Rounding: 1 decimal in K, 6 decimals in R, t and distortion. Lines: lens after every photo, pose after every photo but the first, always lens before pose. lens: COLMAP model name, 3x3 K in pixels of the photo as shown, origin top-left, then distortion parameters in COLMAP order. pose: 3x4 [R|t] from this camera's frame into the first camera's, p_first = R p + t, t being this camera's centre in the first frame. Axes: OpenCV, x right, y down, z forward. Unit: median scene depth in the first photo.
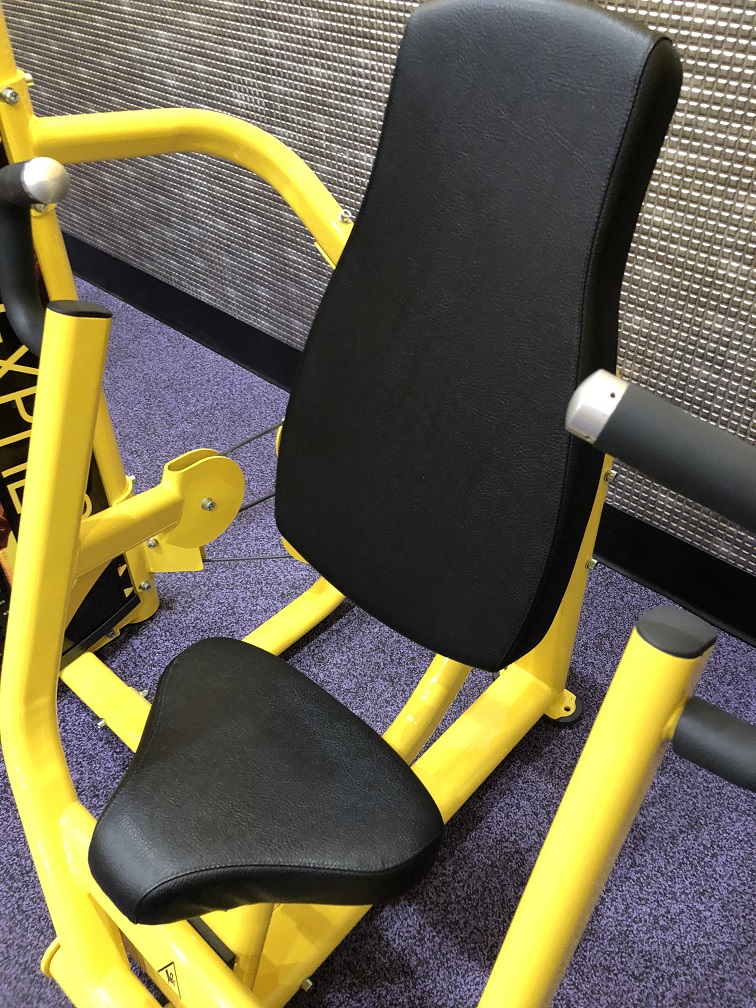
lens RADIAL K [[828.0, 0, 384.2], [0, 828.0, 500.9], [0, 0, 1]] dist [0.014153, -0.012366]
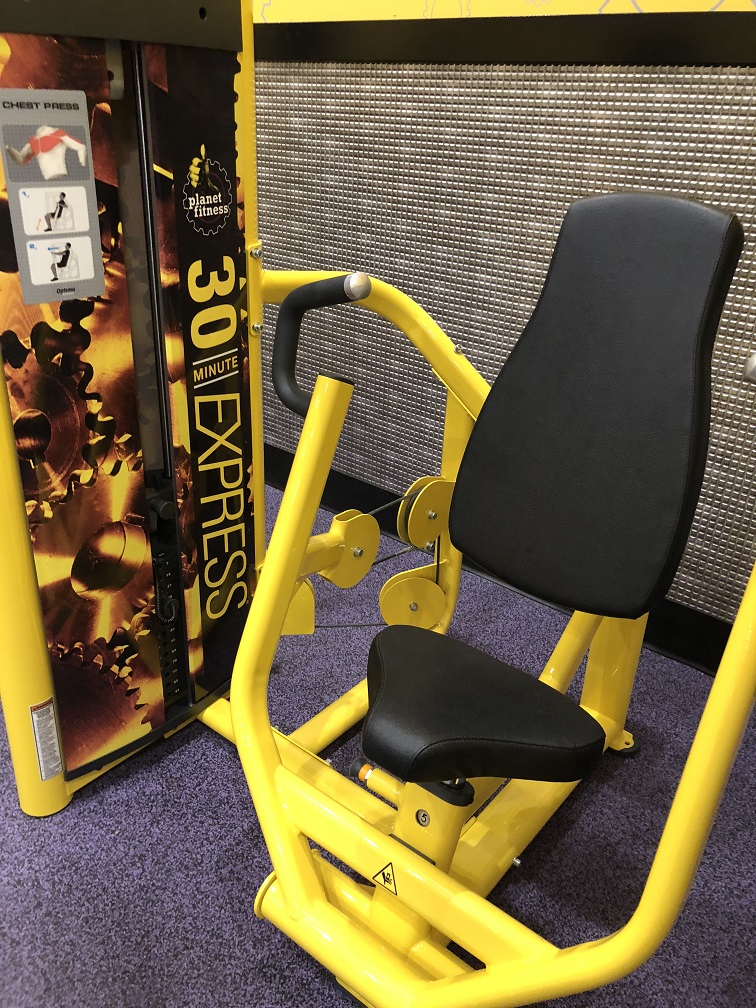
lens RADIAL K [[828.0, 0, 376.0], [0, 828.0, 497.9], [0, 0, 1]] dist [0.014153, -0.012366]
pose [[0.997717, 0.018390, 0.064975, -0.274374], [-0.002127, 0.970283, -0.241962, 0.237094], [-0.067494, 0.241271, 0.968108, -0.273856]]
